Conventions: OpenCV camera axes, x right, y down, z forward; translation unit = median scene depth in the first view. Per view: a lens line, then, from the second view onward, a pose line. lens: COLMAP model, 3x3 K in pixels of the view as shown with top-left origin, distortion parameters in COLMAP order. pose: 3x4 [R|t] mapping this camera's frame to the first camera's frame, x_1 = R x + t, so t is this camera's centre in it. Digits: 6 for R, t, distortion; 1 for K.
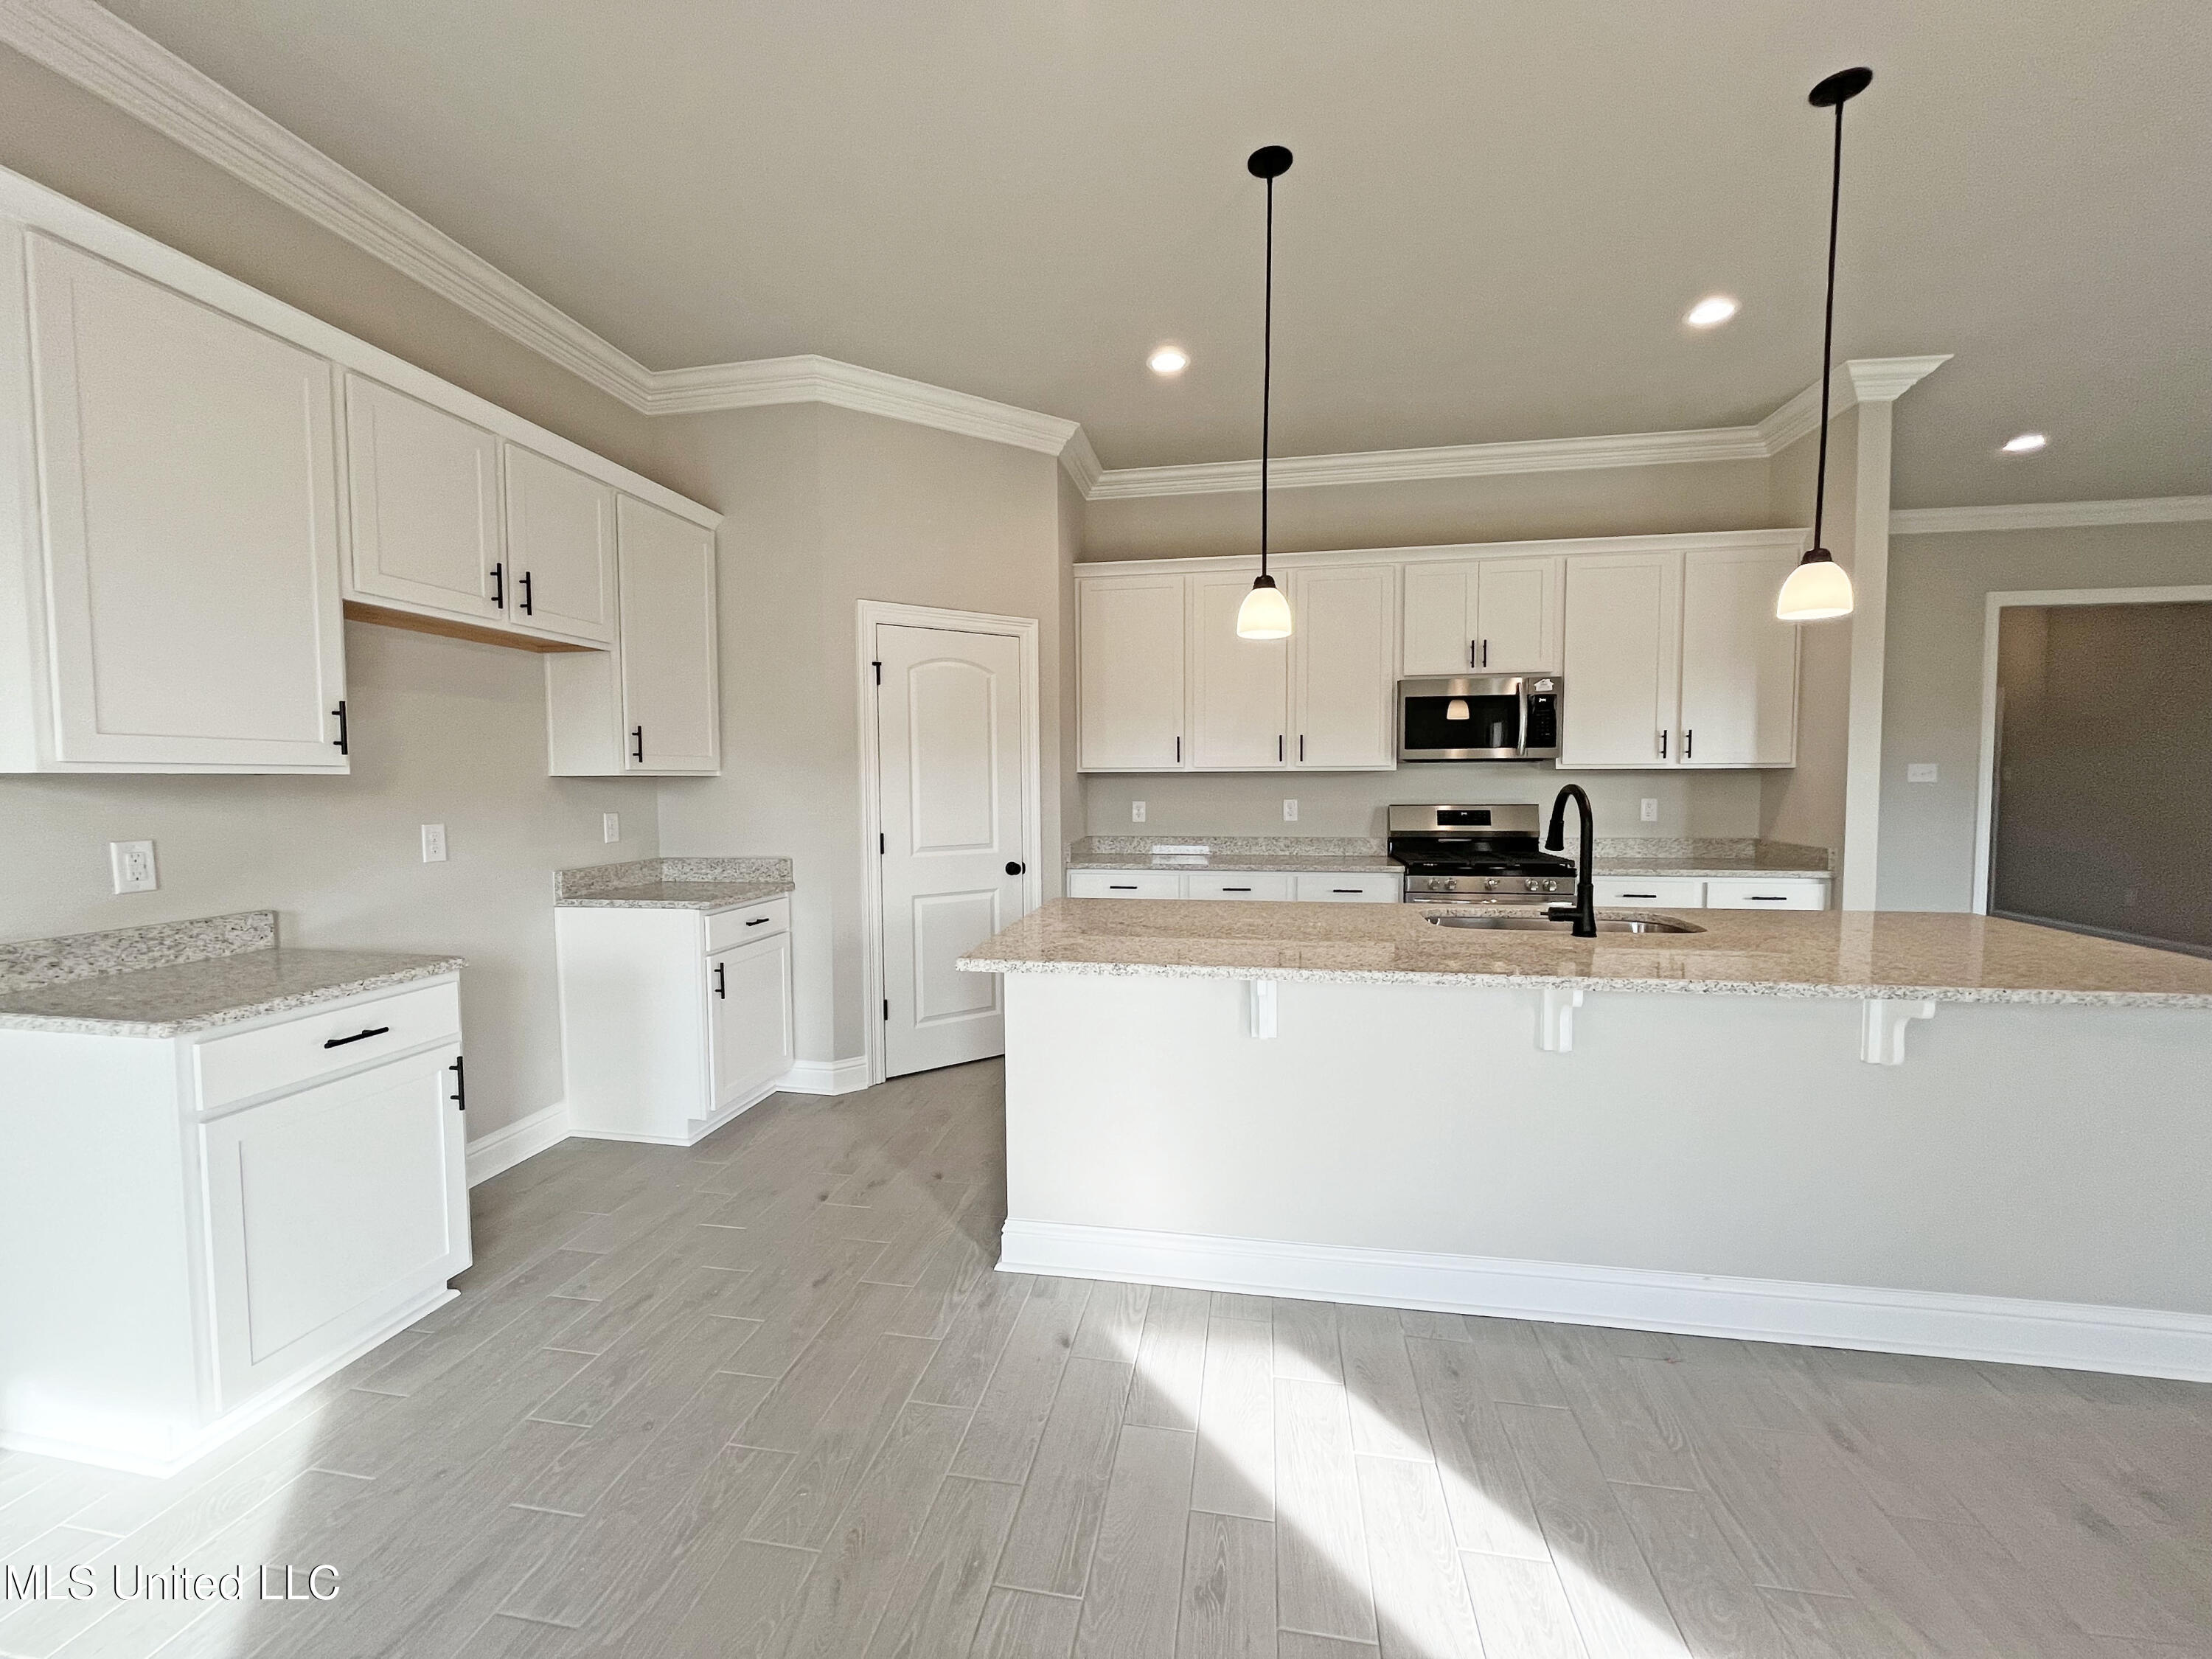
lens RADIAL K [[893.2, 0, 1083.1], [0, 893.2, 819.0], [0, 0, 1]] dist [-0.006038, 0.000720]
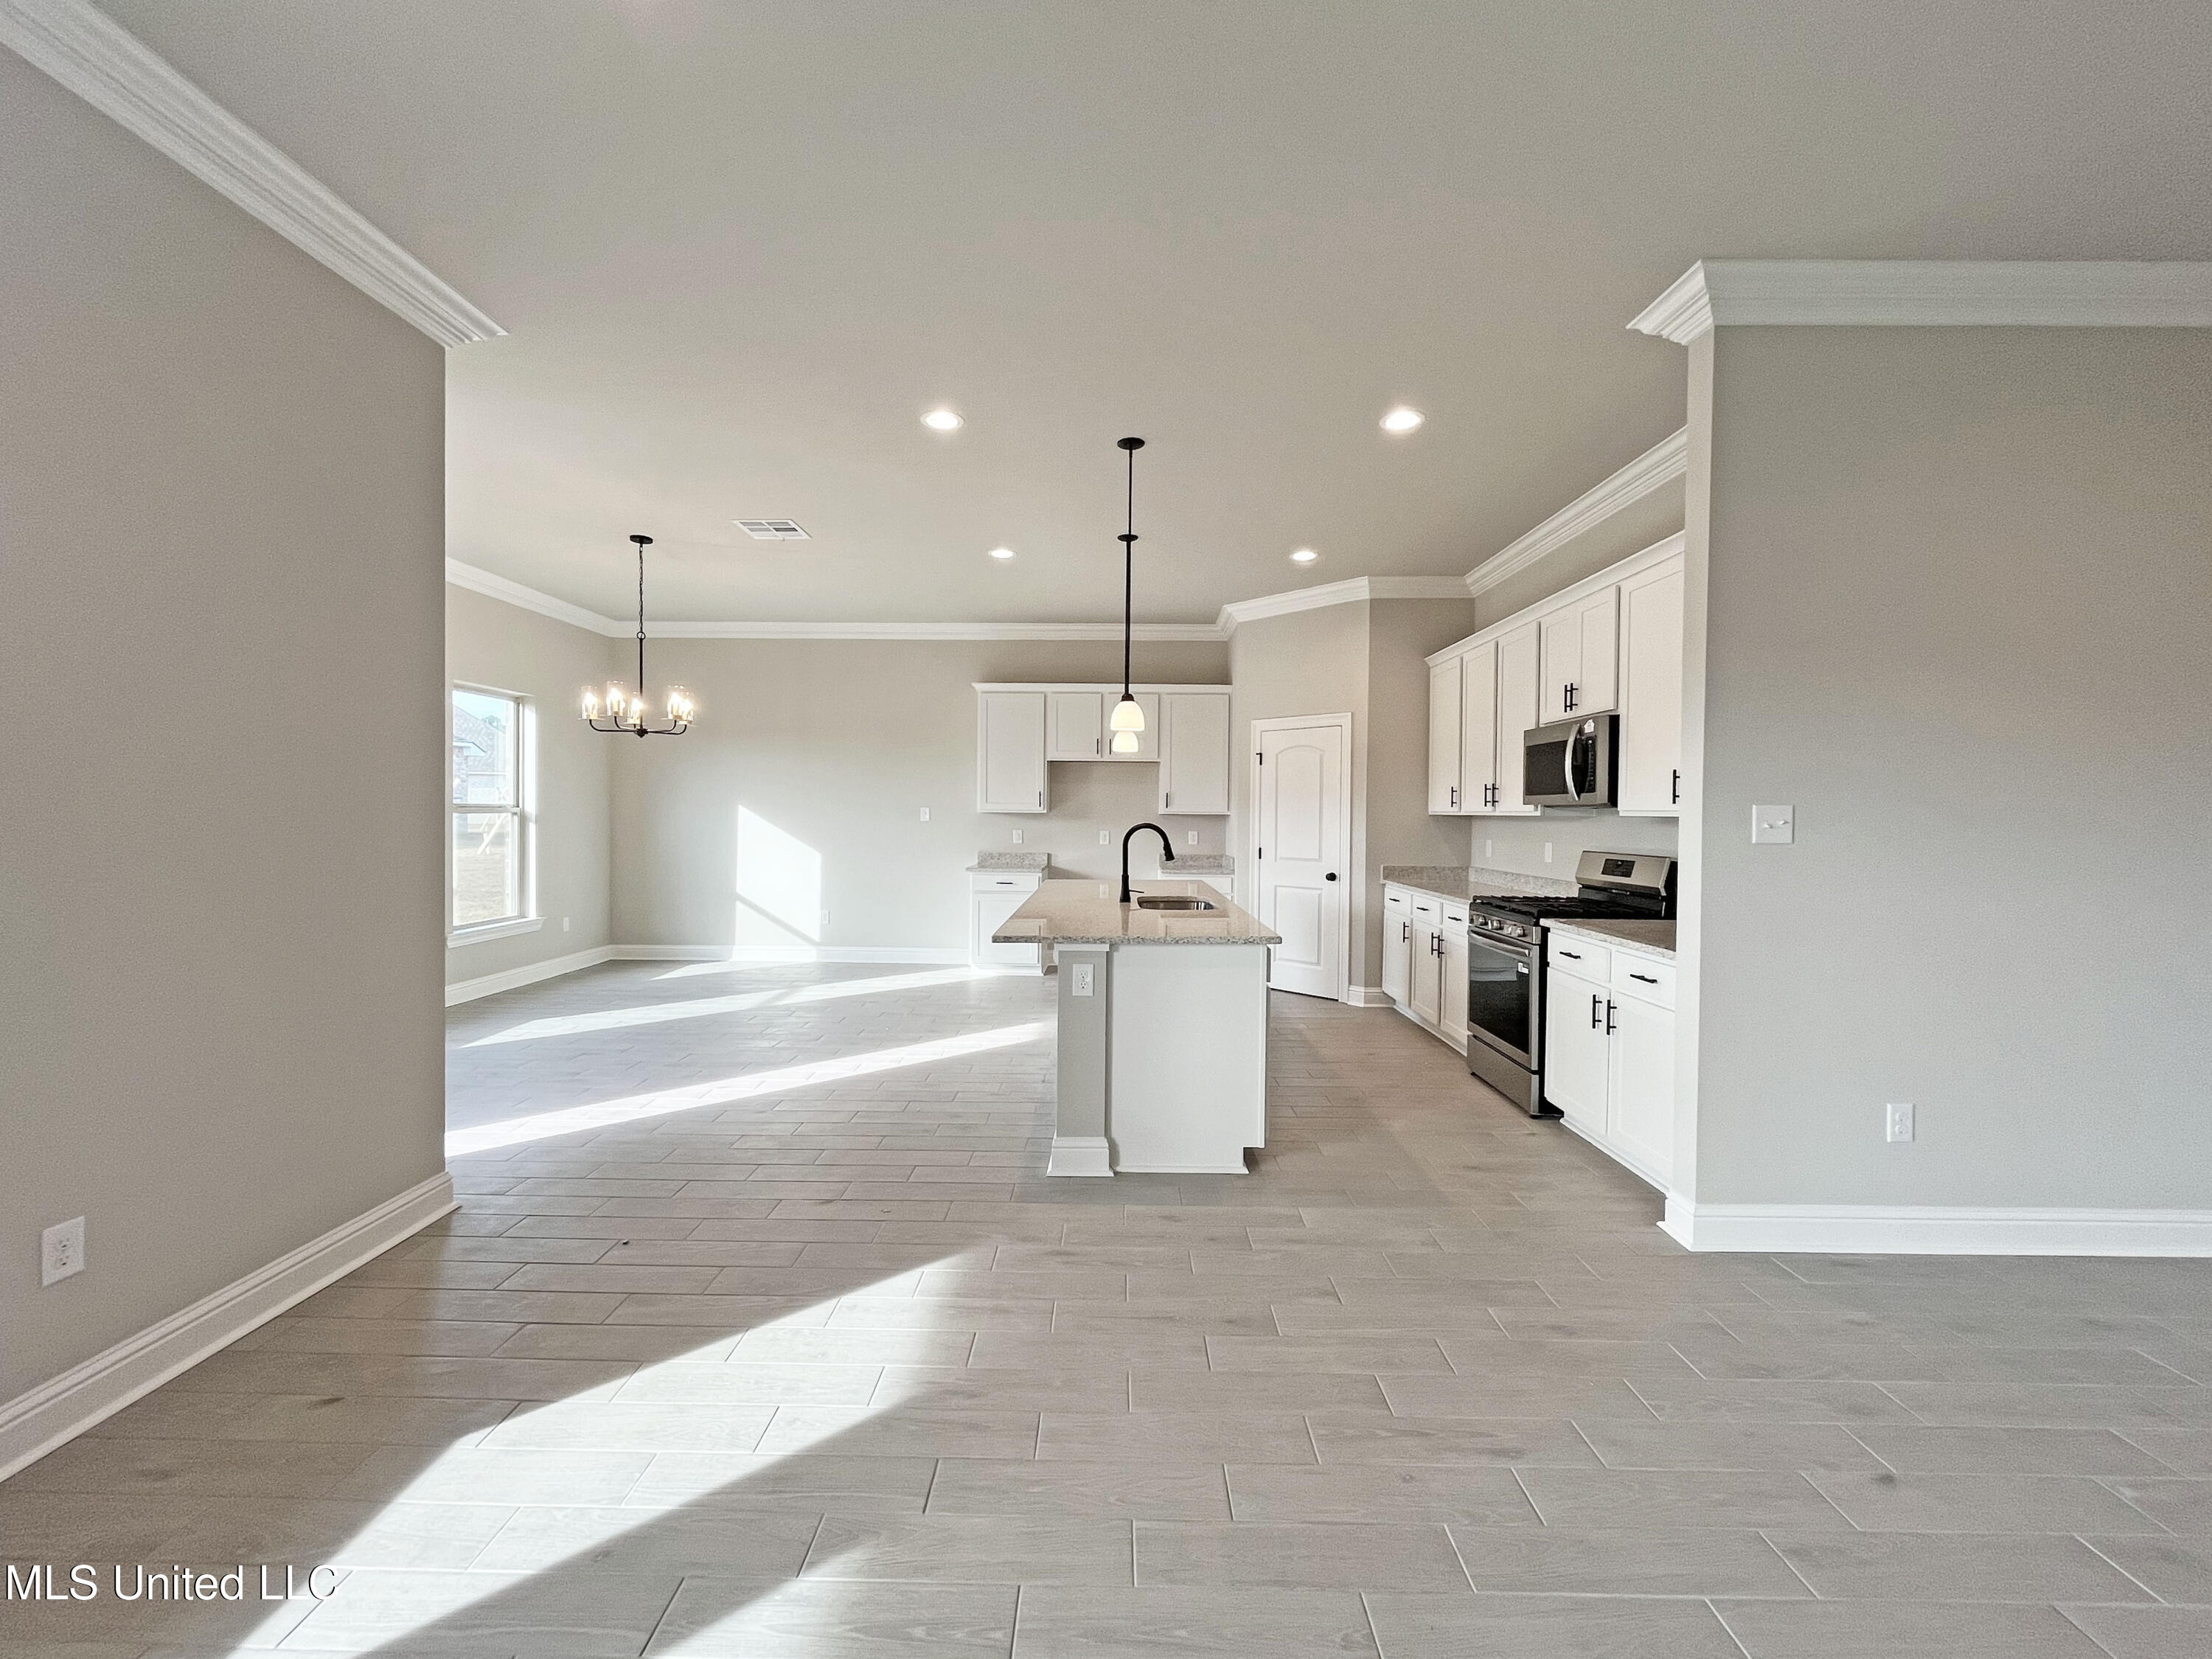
lens RADIAL K [[893.2, 0, 1100.1], [0, 893.2, 828.8], [0, 0, 1]] dist [-0.006038, 0.000720]
pose [[0.173383, 0.023382, -0.984577, 2.425048], [-0.055939, 0.998338, 0.013858, -0.046674], [0.983265, 0.052674, 0.174402, 0.598029]]
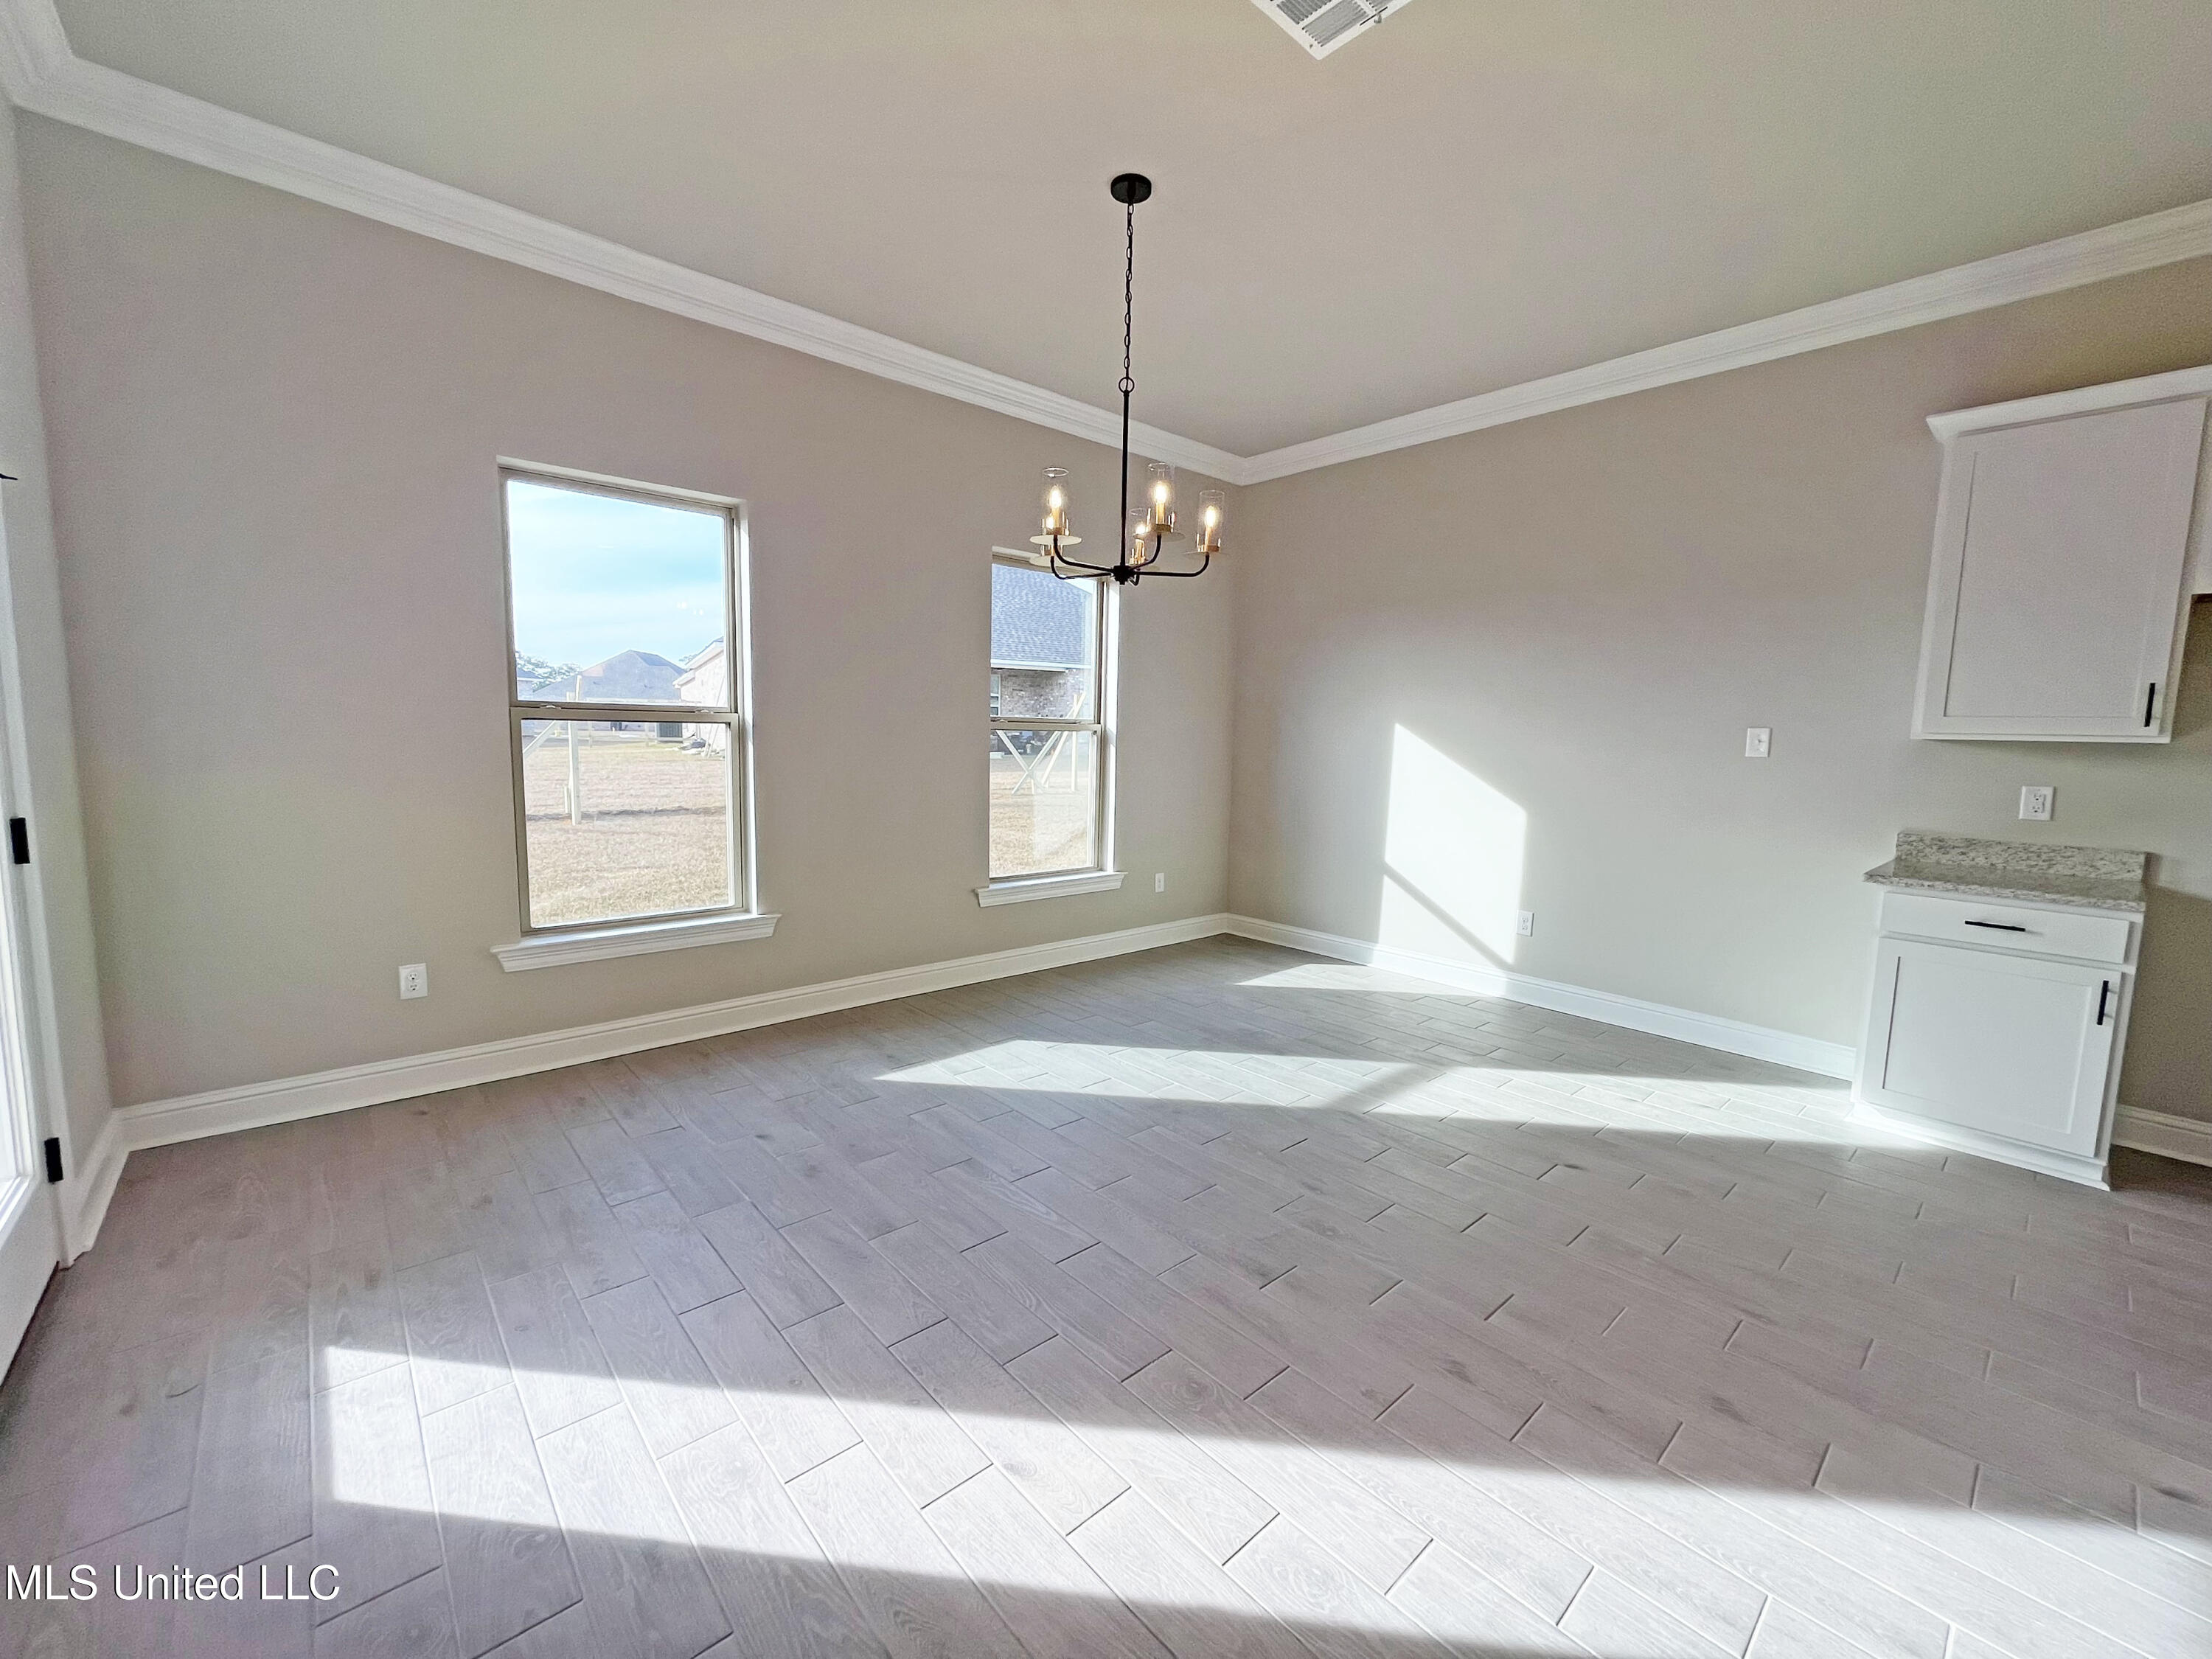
lens RADIAL K [[893.2, 0, 1097.9], [0, 893.2, 825.3], [0, 0, 1]] dist [-0.006038, 0.000720]
pose [[-0.612854, 0.076657, -0.786469, 0.957637], [-0.054099, 0.988878, 0.138542, -0.027636], [0.788342, 0.127453, -0.601891, 0.579683]]
